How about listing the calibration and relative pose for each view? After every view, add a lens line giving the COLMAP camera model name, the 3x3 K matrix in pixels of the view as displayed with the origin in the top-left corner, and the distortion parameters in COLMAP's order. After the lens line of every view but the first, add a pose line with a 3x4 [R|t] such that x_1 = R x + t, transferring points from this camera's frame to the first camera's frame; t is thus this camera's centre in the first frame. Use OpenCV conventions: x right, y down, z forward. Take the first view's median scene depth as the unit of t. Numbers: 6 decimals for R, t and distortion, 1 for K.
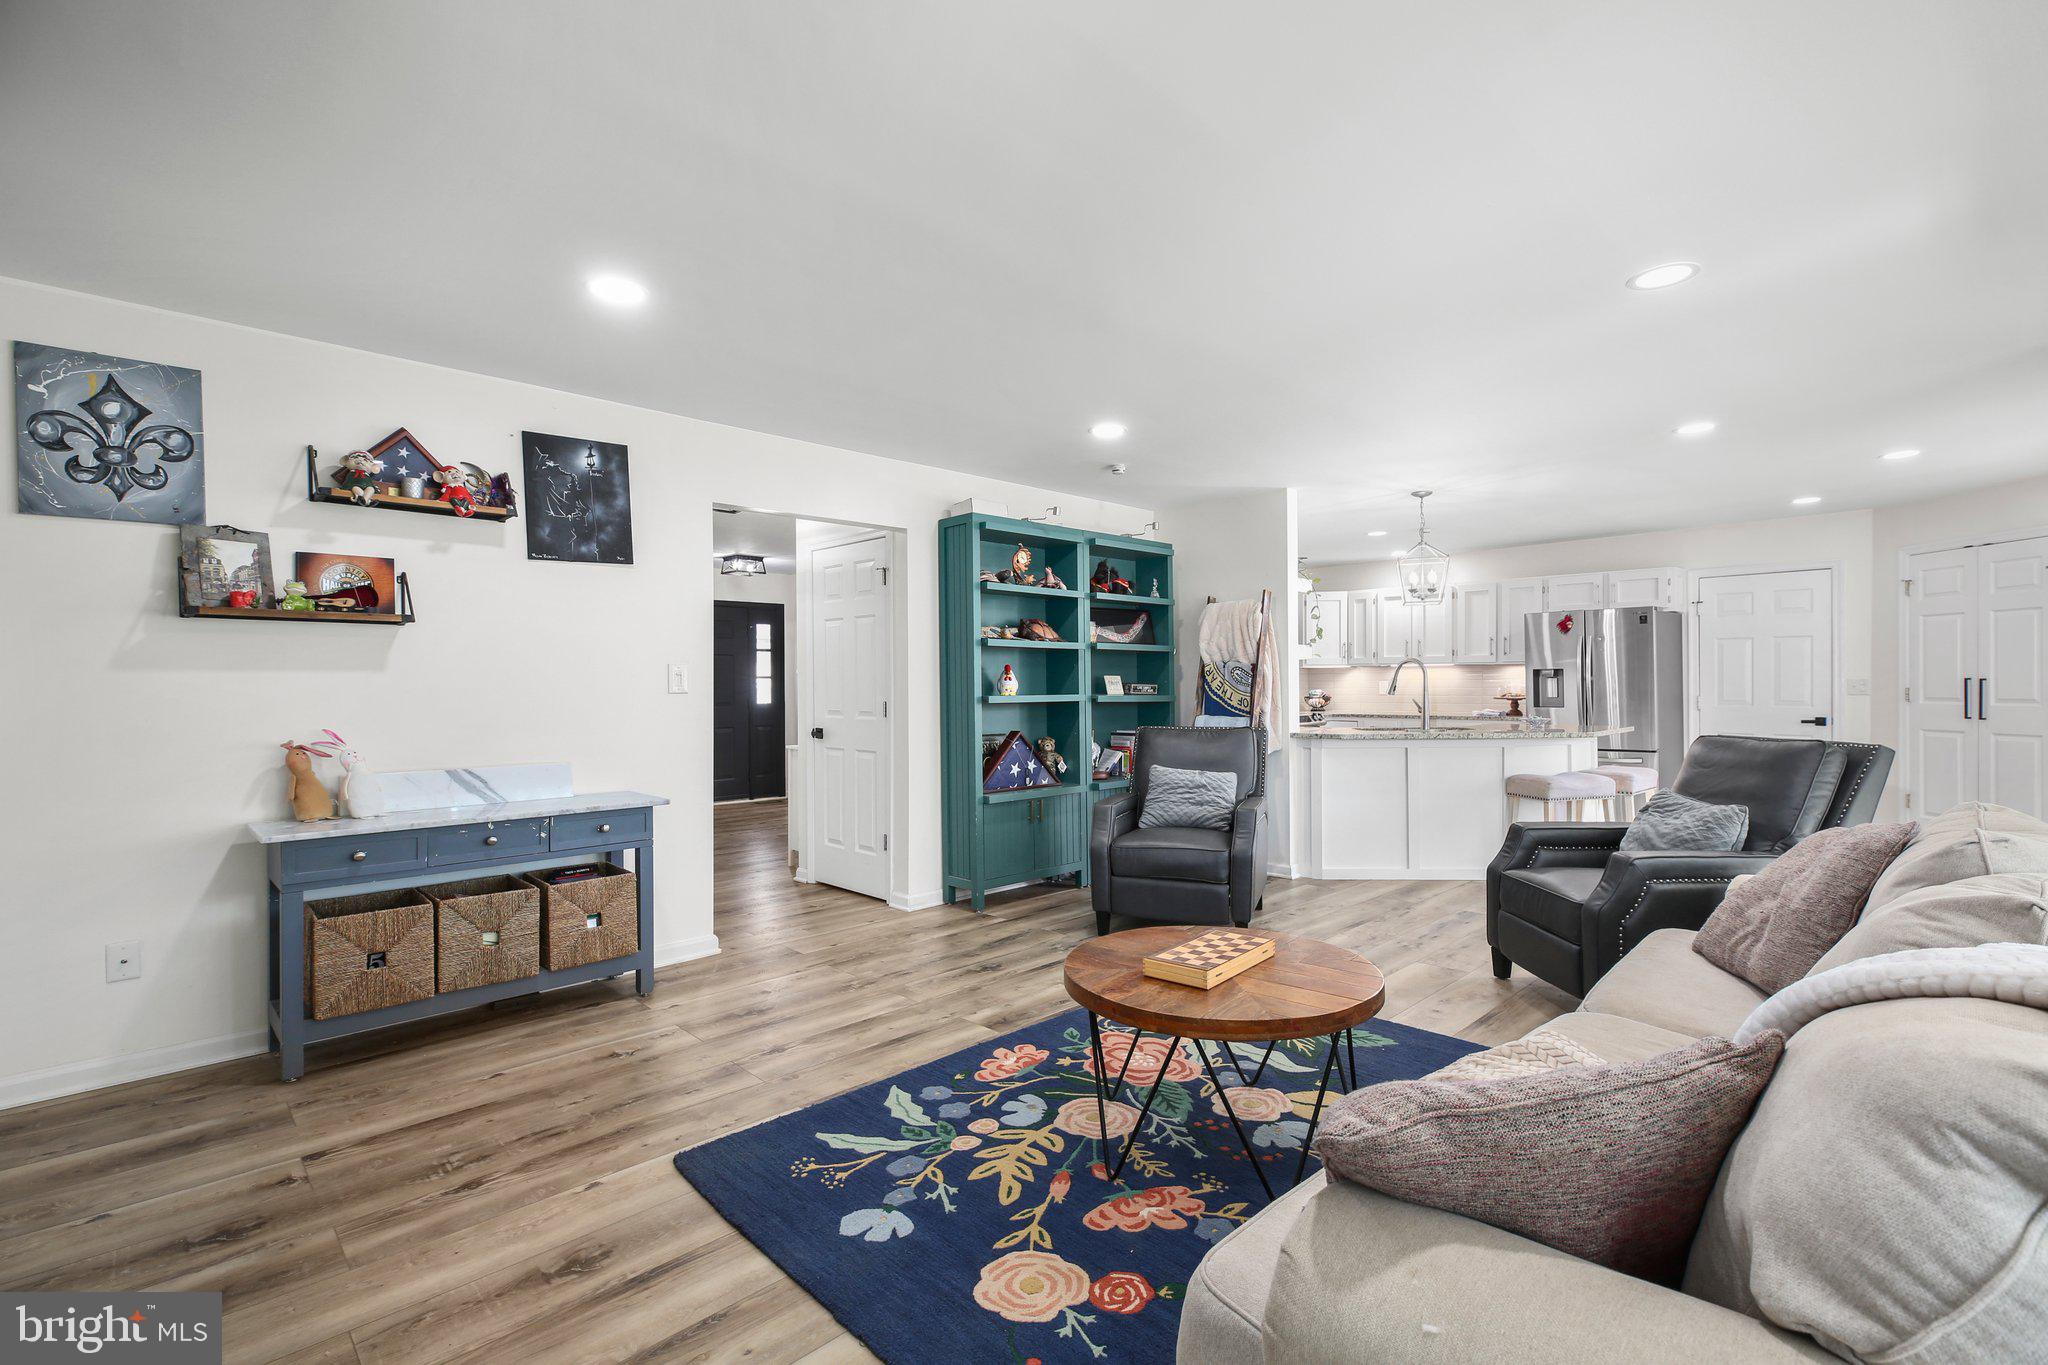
lens RADIAL K [[921.1, 0, 1033.2], [0, 921.1, 686.5], [0, 0, 1]] dist [0.009470, -0.001716]
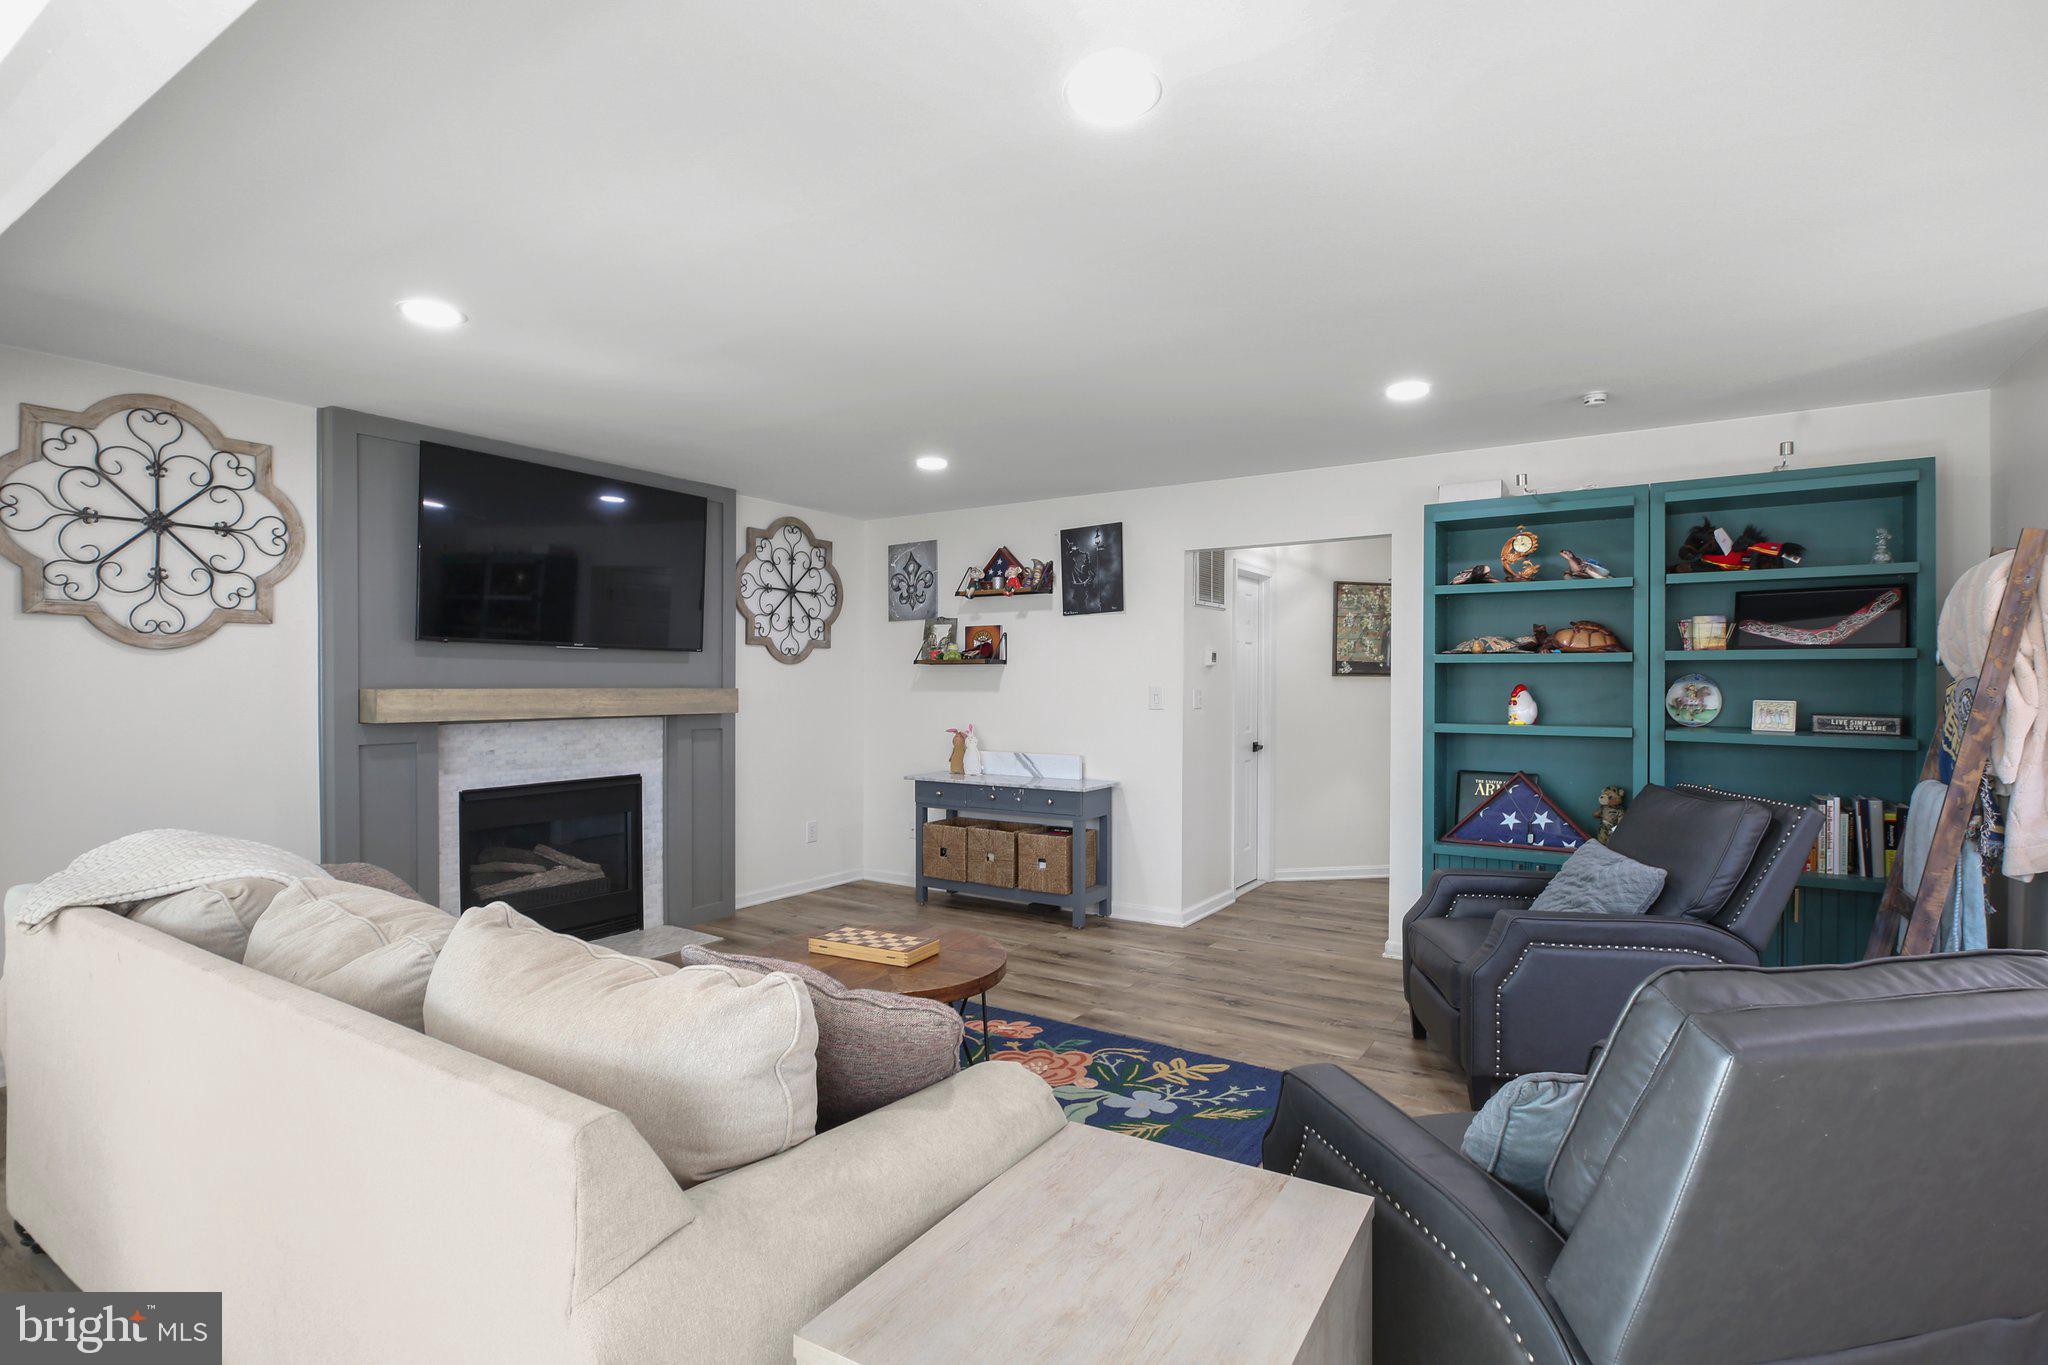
lens RADIAL K [[987.7, 0, 1032.5], [0, 987.7, 685.4], [0, 0, 1]] dist [0.002991, -0.001229]
pose [[0.222233, 0.009162, -0.974951, 0.735207], [-0.005050, 0.999953, 0.008245, -0.029307], [0.974981, 0.003091, 0.222269, 0.447339]]
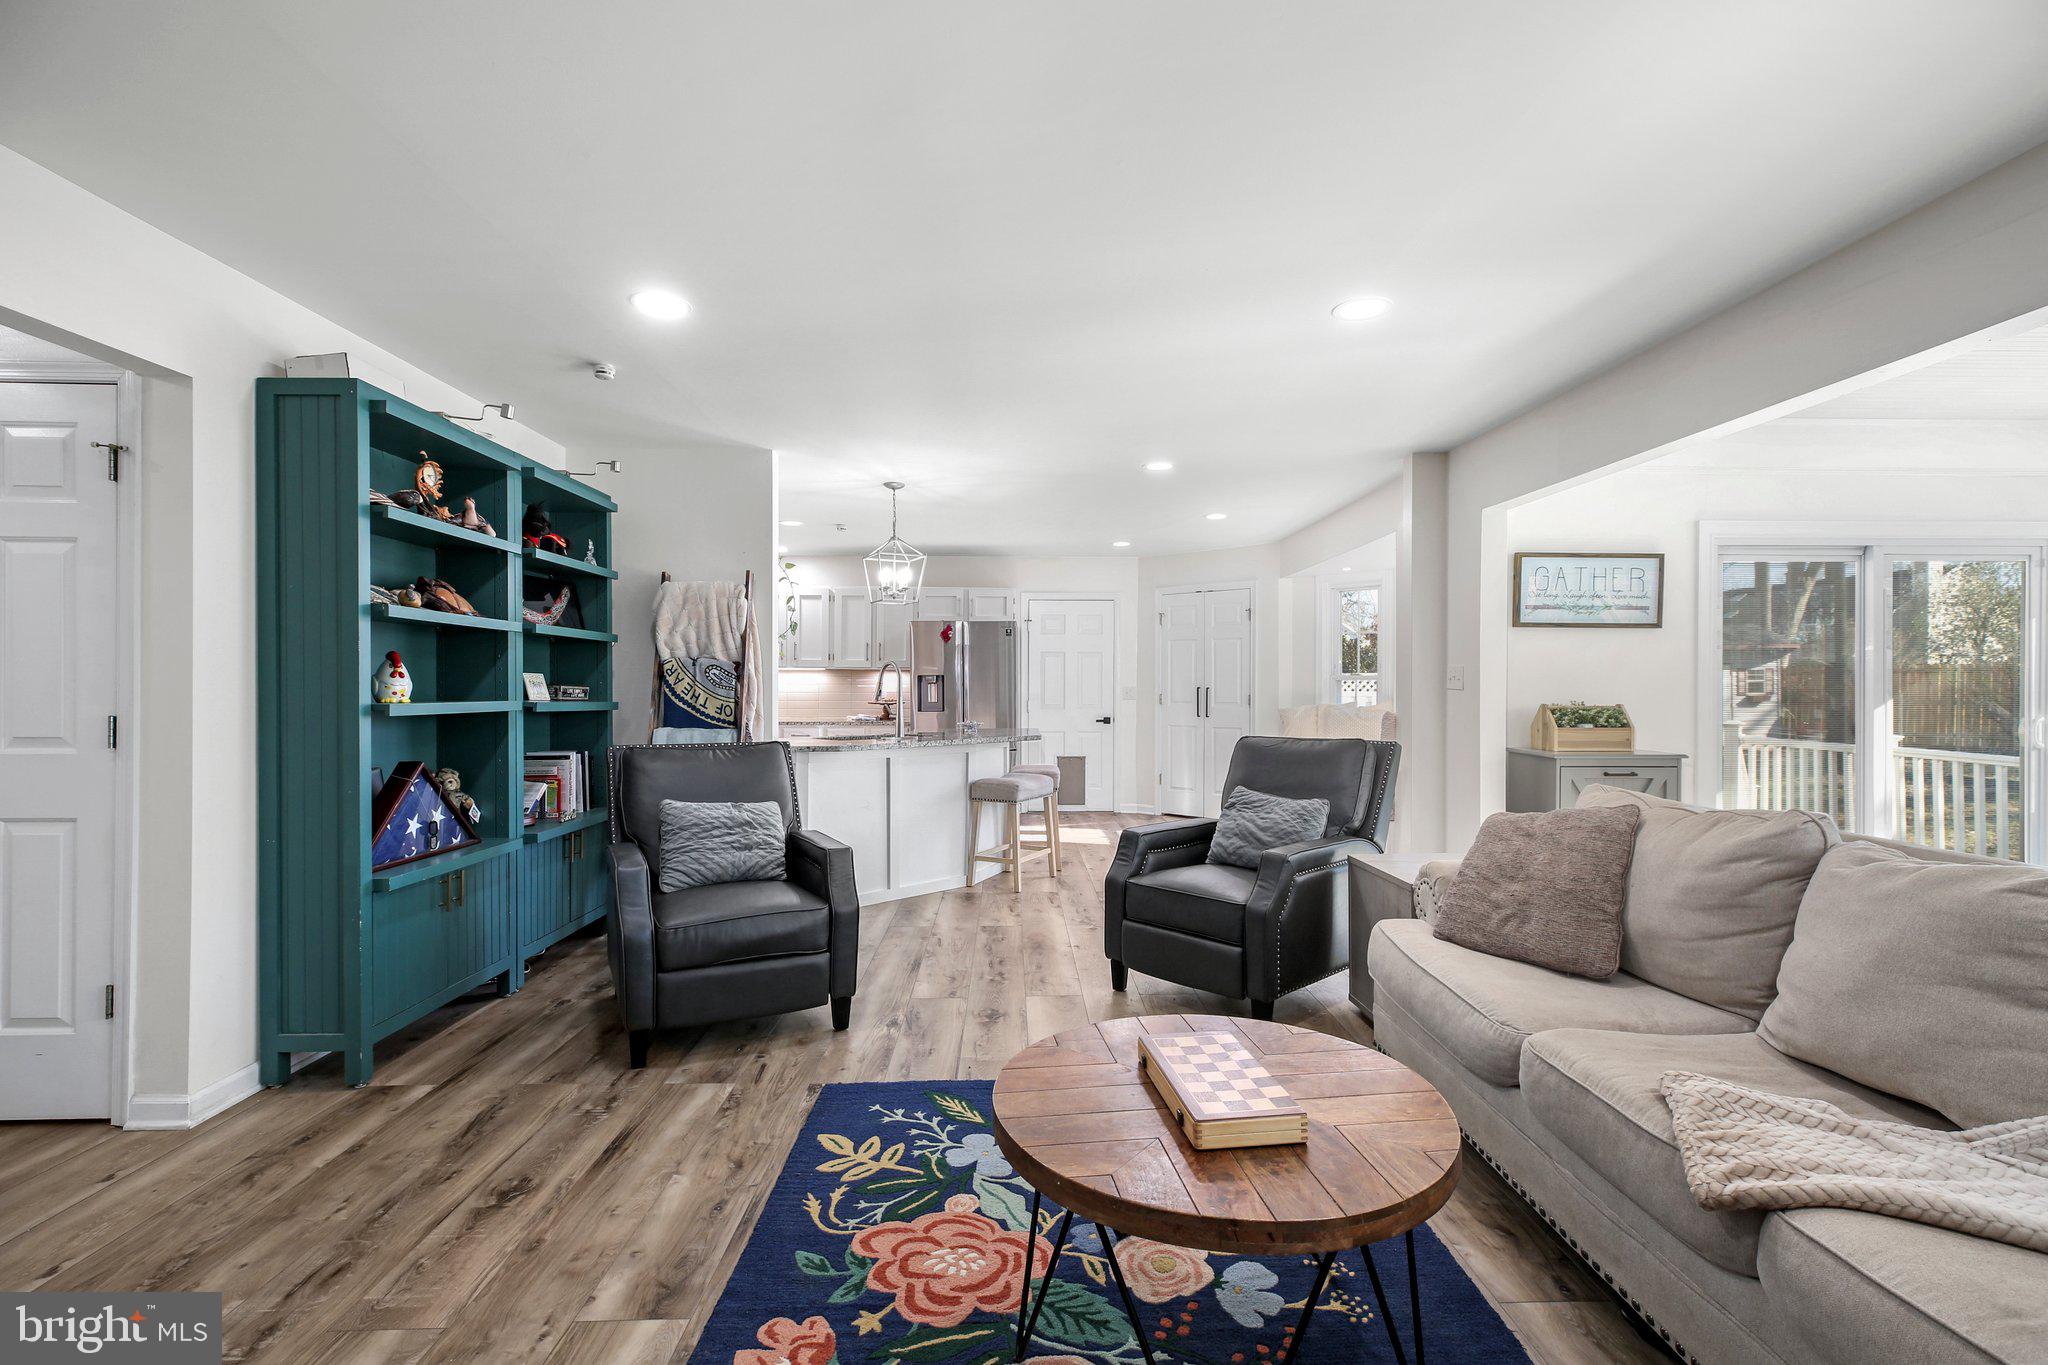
lens RADIAL K [[921.1, 0, 1033.9], [0, 921.1, 685.8], [0, 0, 1]] dist [0.009470, -0.001716]
pose [[0.678251, 0.009500, 0.734769, -0.198790], [-0.005428, 0.999954, -0.007918, 0.001373], [-0.734811, 0.001382, 0.678271, 0.309828]]
